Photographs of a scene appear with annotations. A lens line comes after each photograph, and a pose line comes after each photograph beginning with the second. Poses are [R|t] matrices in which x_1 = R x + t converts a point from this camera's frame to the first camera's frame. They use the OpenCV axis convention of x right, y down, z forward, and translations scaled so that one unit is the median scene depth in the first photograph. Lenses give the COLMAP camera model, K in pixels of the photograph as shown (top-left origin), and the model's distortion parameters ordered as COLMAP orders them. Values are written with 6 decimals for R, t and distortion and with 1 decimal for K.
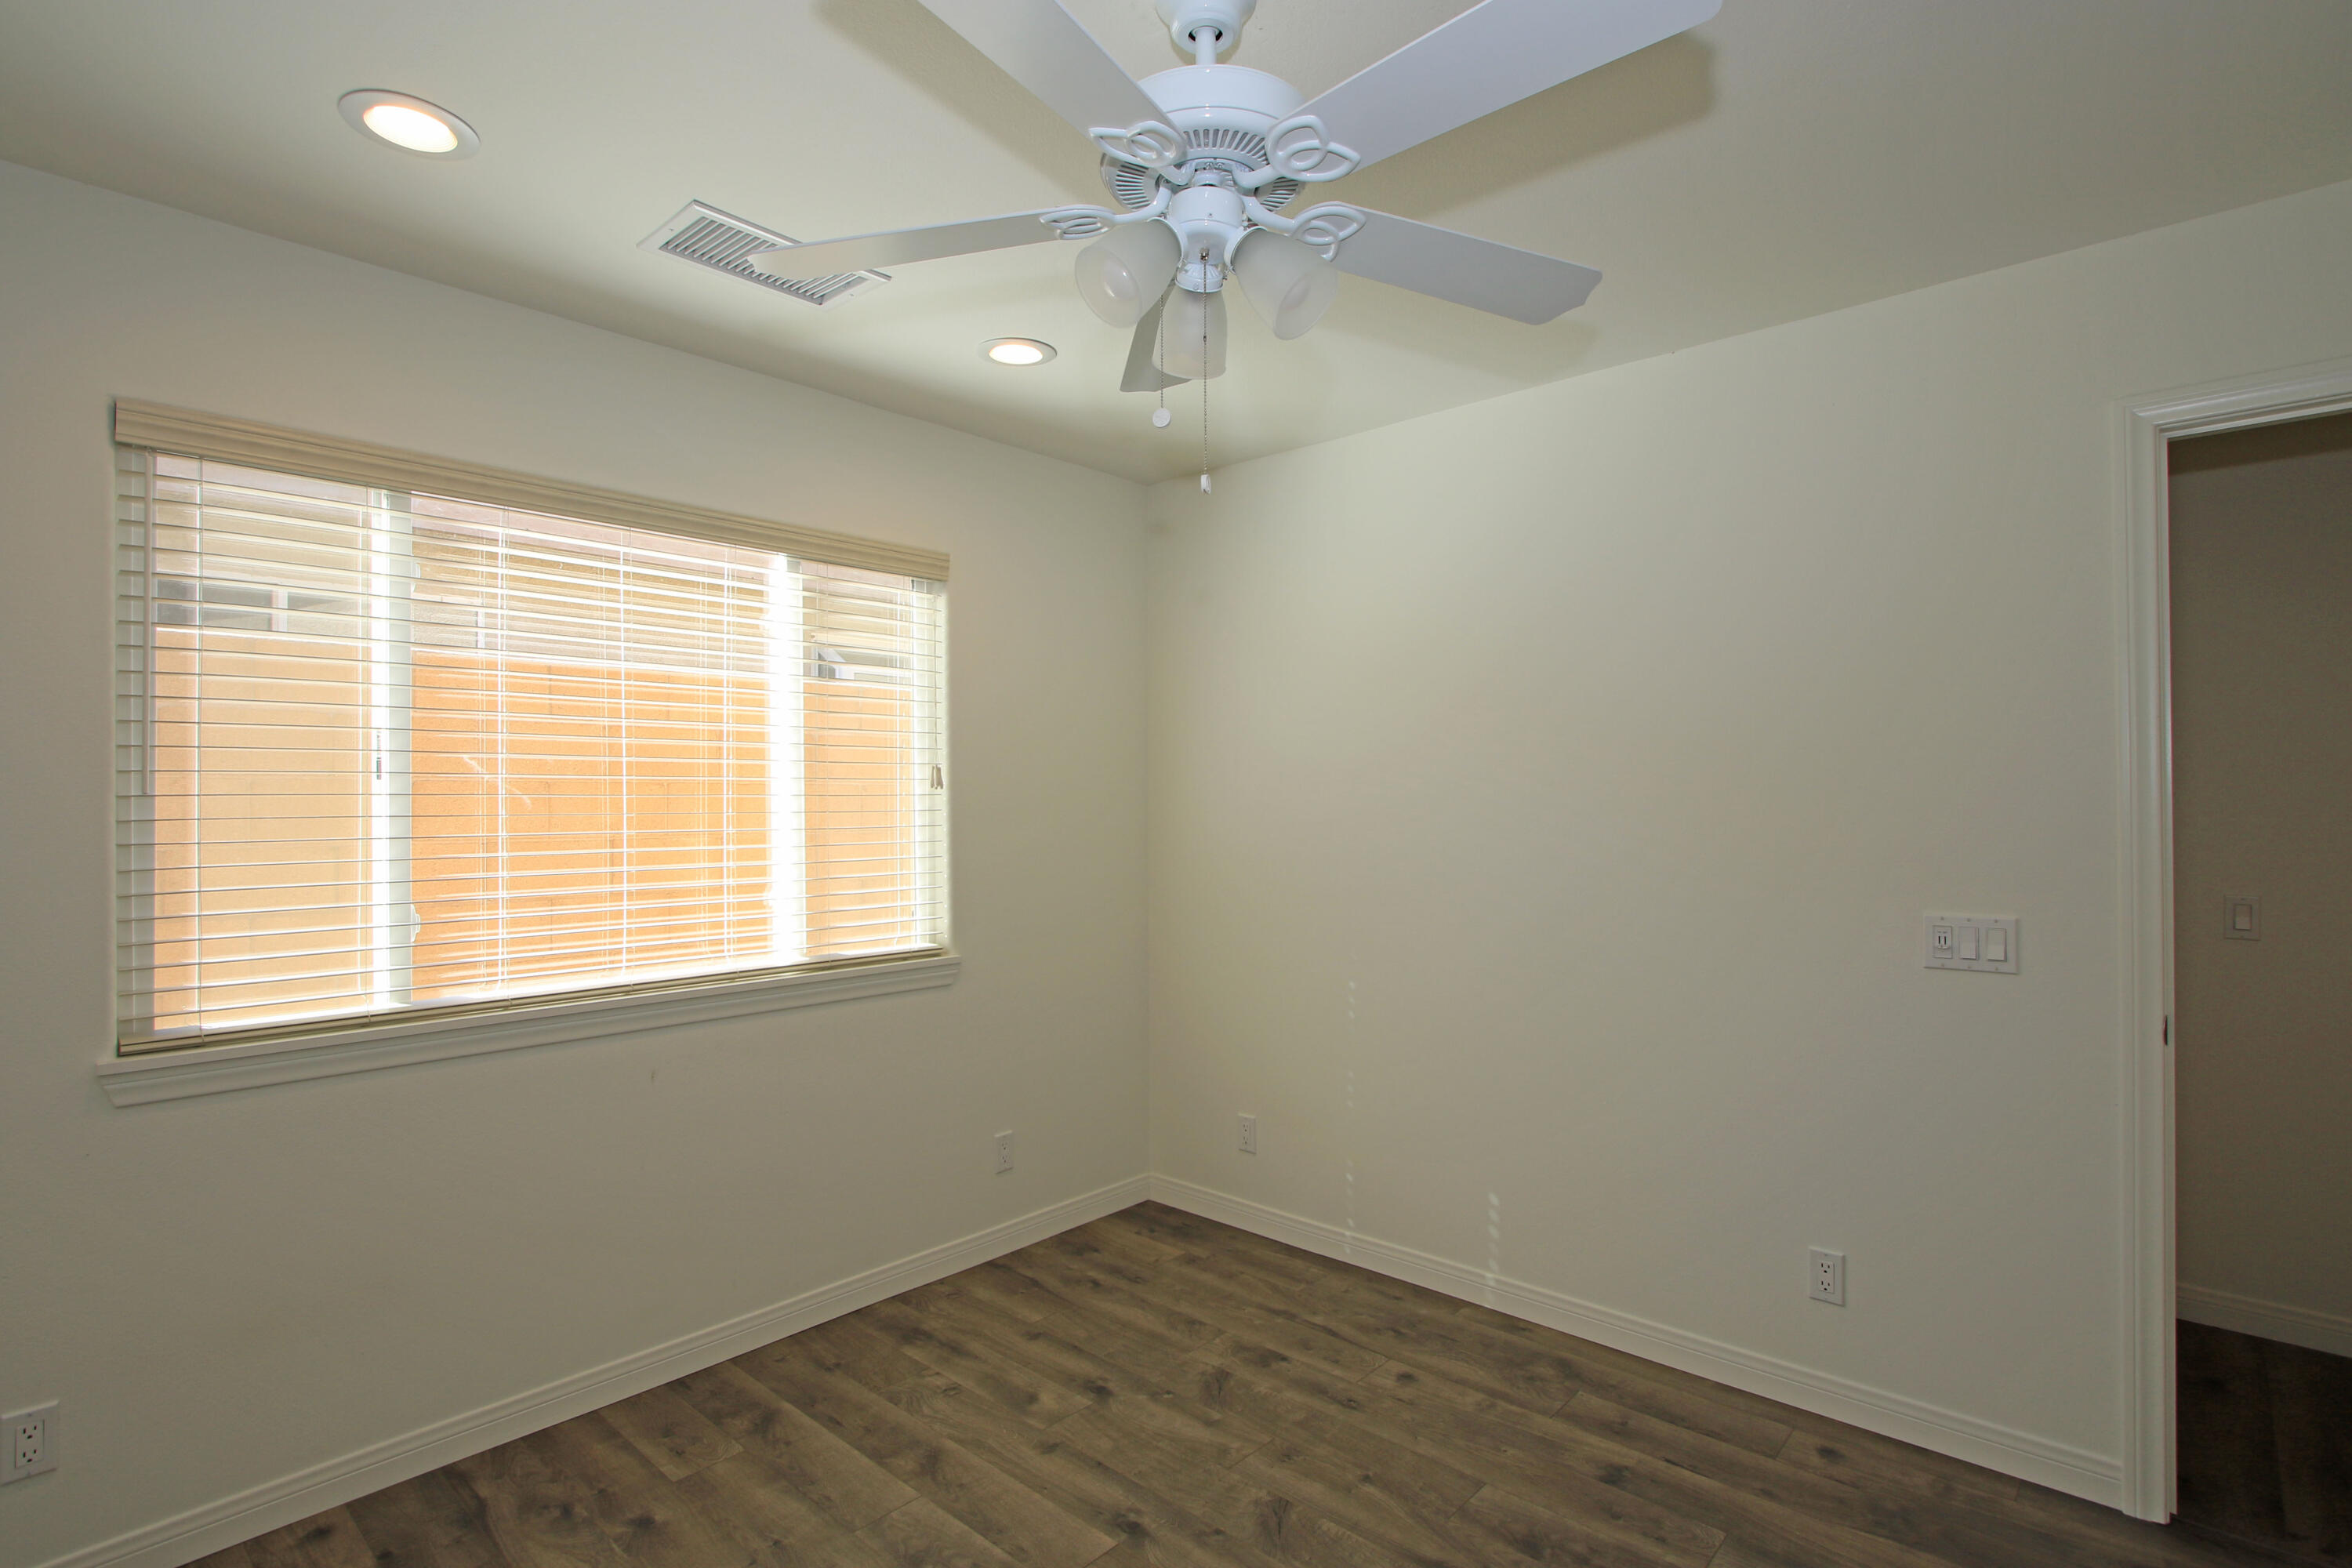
lens RADIAL K [[1134.4, 0, 1164.5], [0, 1134.4, 798.0], [0, 0, 1]] dist [-0.019946, 0.006146]
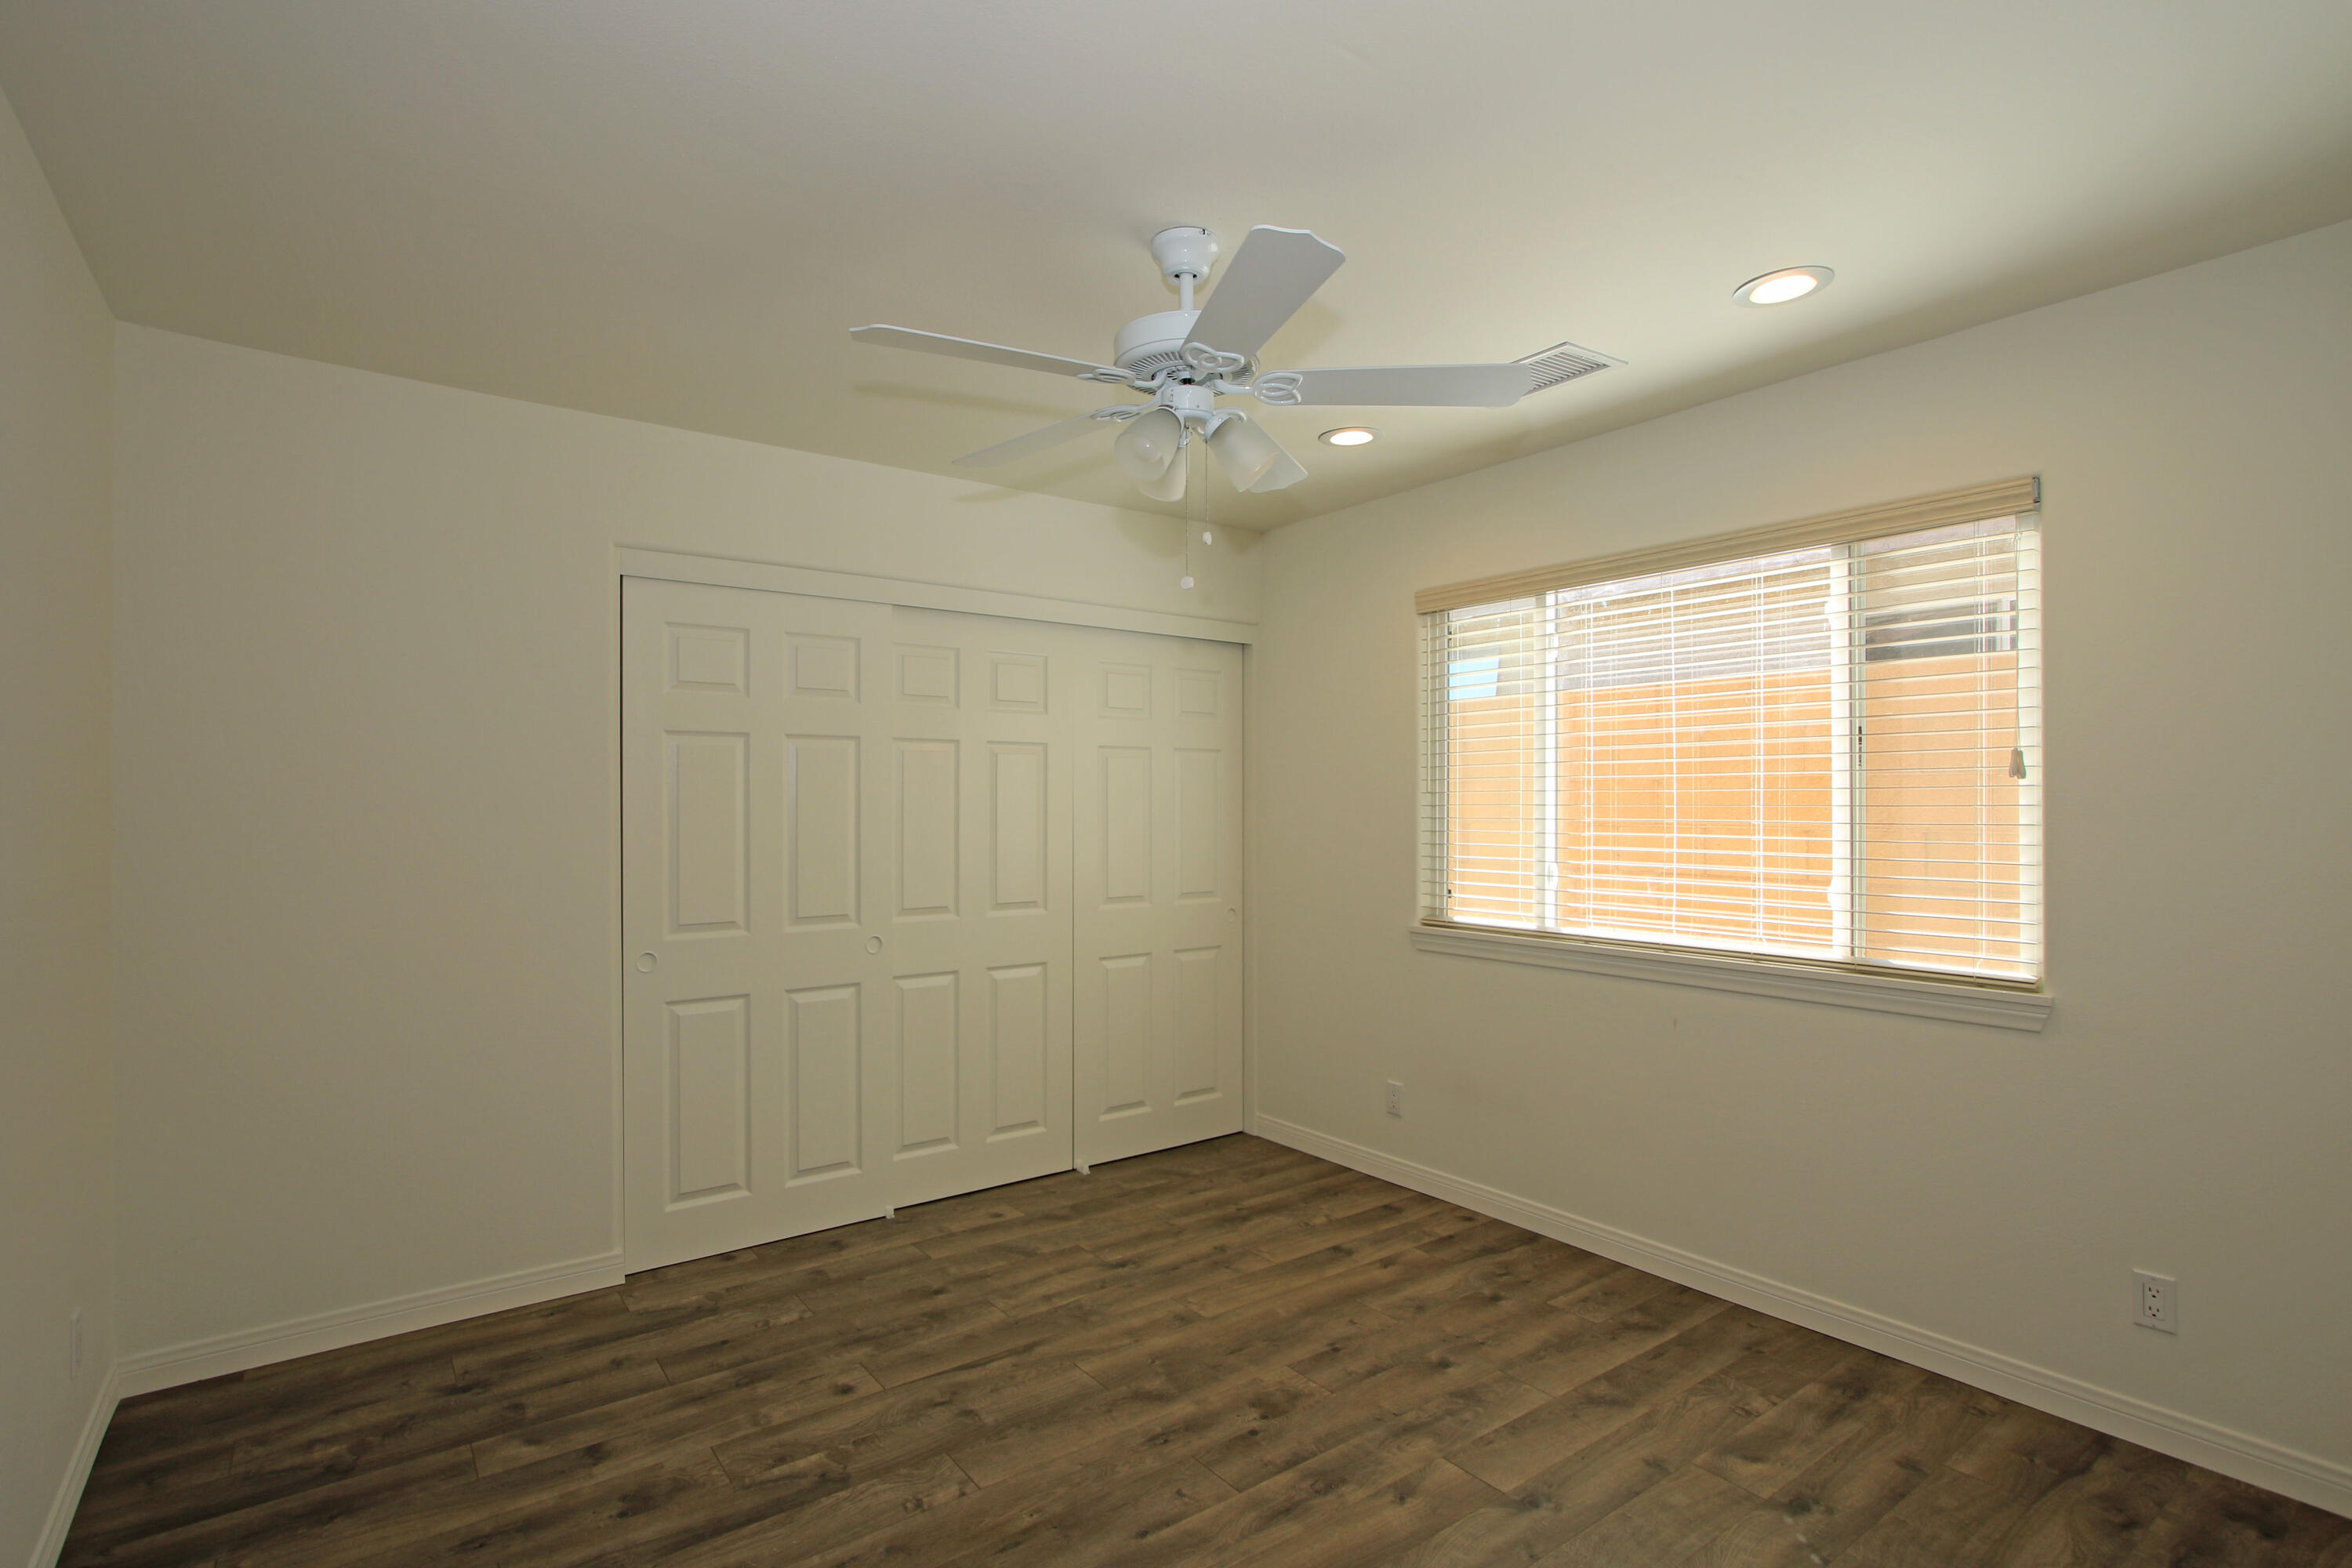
lens RADIAL K [[1134.4, 0, 1164.5], [0, 1134.4, 798.0], [0, 0, 1]] dist [-0.019946, 0.006146]
pose [[-0.199825, -0.000742, -0.979831, 0.832338], [0.005508, 0.999983, -0.001880, 0.005081], [0.979816, -0.005773, -0.199818, 0.704994]]
